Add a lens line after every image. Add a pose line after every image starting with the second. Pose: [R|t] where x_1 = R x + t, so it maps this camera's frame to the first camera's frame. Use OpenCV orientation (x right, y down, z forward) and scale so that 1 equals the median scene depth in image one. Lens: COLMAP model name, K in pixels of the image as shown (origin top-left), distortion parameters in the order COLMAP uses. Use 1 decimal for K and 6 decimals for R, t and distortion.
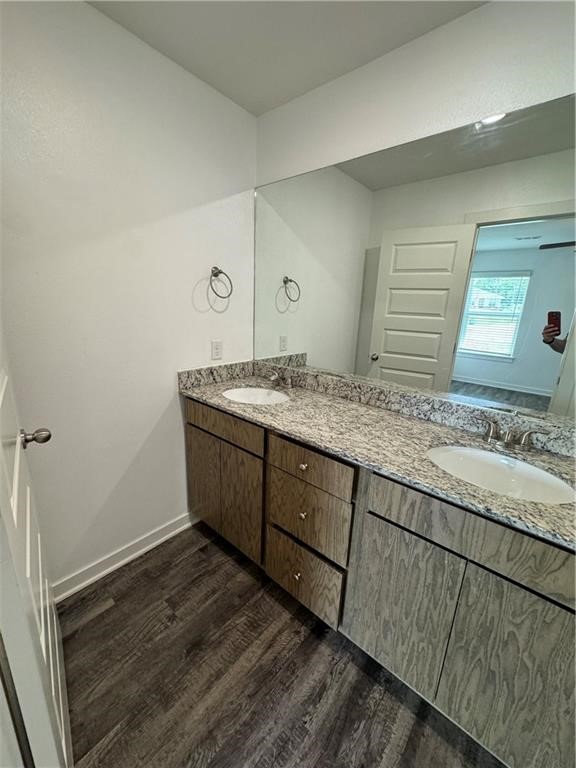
lens RADIAL K [[304.4, 0, 288.0], [0, 304.4, 384.0], [0, 0, 1]] dist [-0.003173, 0.000155]
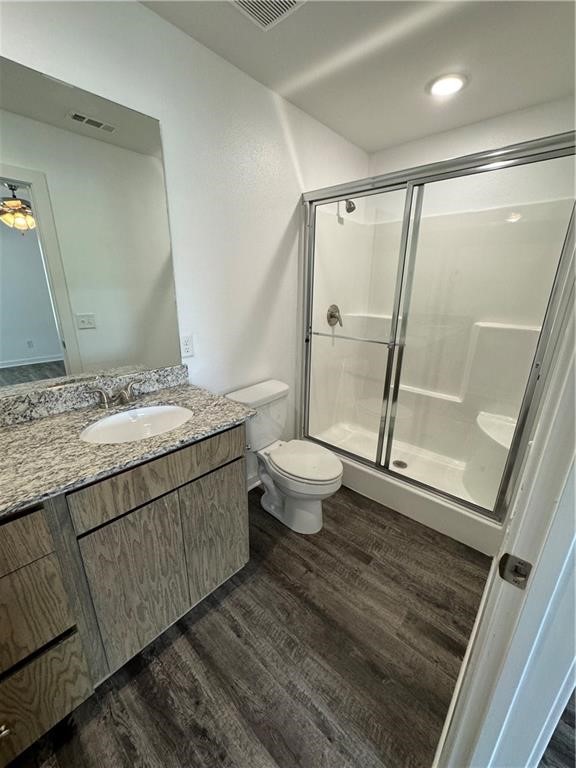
lens RADIAL K [[304.4, 0, 288.0], [0, 304.4, 384.0], [0, 0, 1]] dist [-0.003173, 0.000155]
pose [[0.026414, -0.342768, 0.939049, -0.358137], [0.237535, 0.914623, 0.327171, -0.102040], [-0.971020, 0.214415, 0.105578, 0.265581]]
